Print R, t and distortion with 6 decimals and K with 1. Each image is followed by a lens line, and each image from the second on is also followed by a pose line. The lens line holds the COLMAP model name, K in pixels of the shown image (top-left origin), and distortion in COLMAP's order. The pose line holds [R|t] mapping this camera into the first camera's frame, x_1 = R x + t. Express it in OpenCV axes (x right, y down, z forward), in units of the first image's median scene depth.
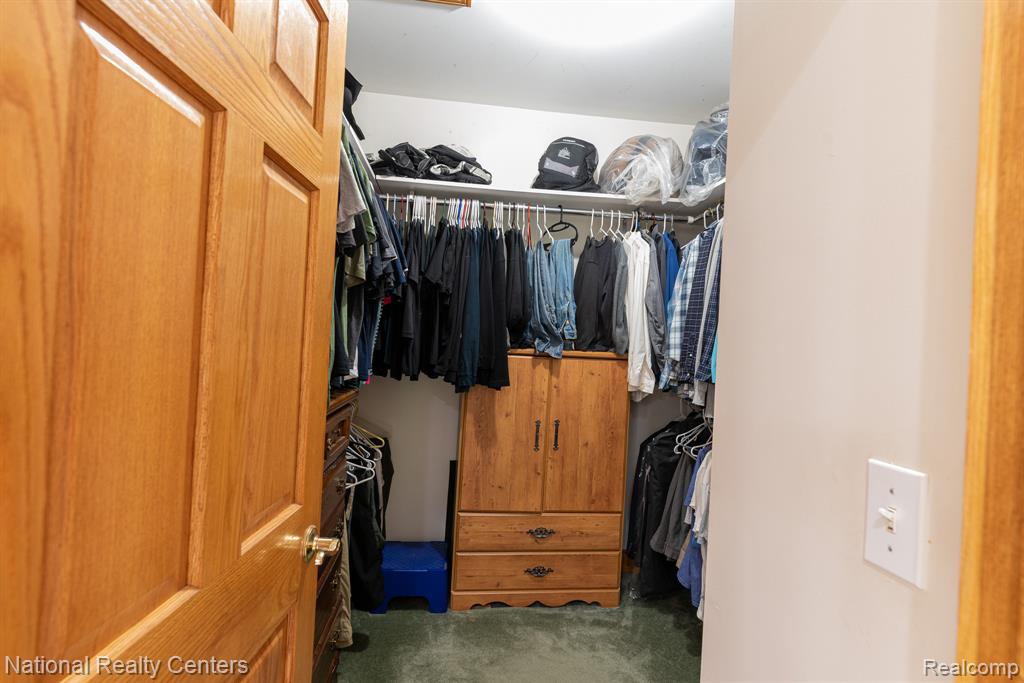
lens RADIAL K [[488.7, 0, 509.9], [0, 488.7, 340.4], [0, 0, 1]] dist [0.005367, -0.001232]
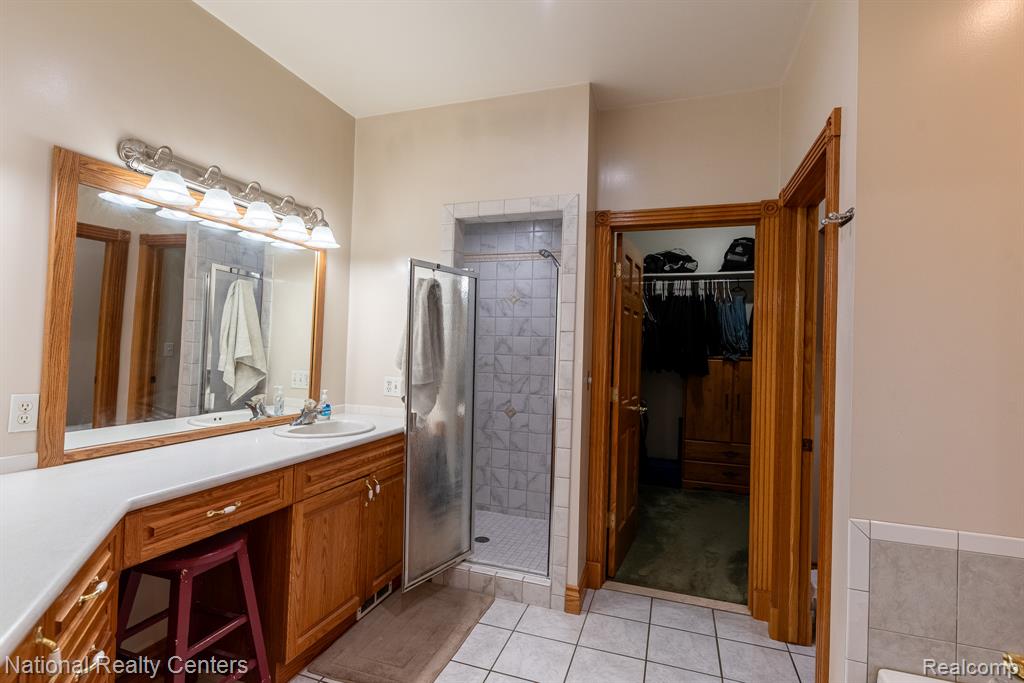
lens RADIAL K [[488.7, 0, 510.9], [0, 488.7, 338.0], [0, 0, 1]] dist [0.005367, -0.001232]
pose [[0.902173, -0.034024, -0.430031, 0.123566], [0.017433, 0.998946, -0.042464, 0.013497], [0.431023, 0.030813, 0.901815, -1.072585]]
